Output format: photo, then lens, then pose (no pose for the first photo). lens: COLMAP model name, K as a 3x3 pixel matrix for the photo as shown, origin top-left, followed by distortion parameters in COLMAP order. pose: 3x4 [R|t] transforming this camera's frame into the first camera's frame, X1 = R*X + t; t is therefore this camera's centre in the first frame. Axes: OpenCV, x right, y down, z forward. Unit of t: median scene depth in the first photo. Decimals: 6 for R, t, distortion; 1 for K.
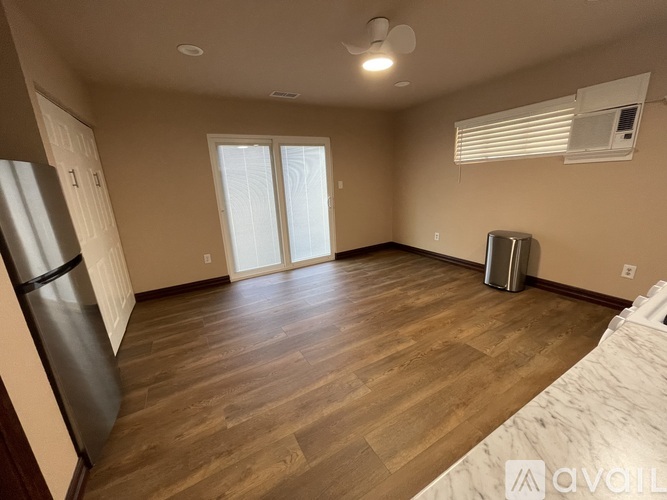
lens RADIAL K [[267.8, 0, 335.1], [0, 267.8, 250.6], [0, 0, 1]] dist [0.000520, -0.000184]
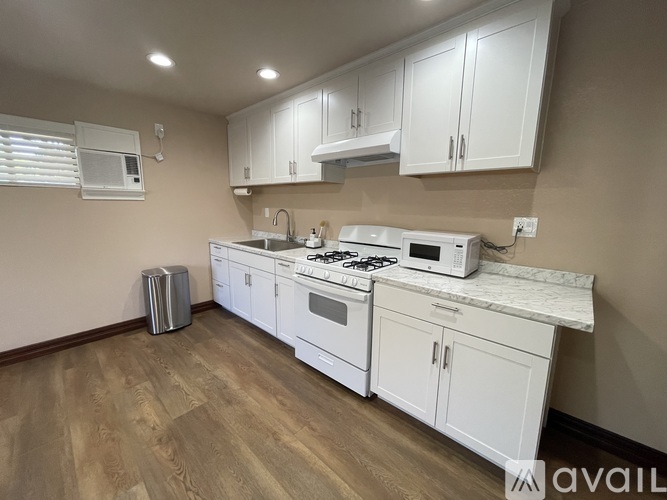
lens RADIAL K [[267.8, 0, 329.4], [0, 267.8, 248.0], [0, 0, 1]] dist [0.000520, -0.000184]
pose [[-0.289910, -0.094282, 0.952399, -0.303775], [0.256812, 0.950976, 0.172314, -0.127283], [-0.921954, 0.294543, -0.251485, 0.599872]]
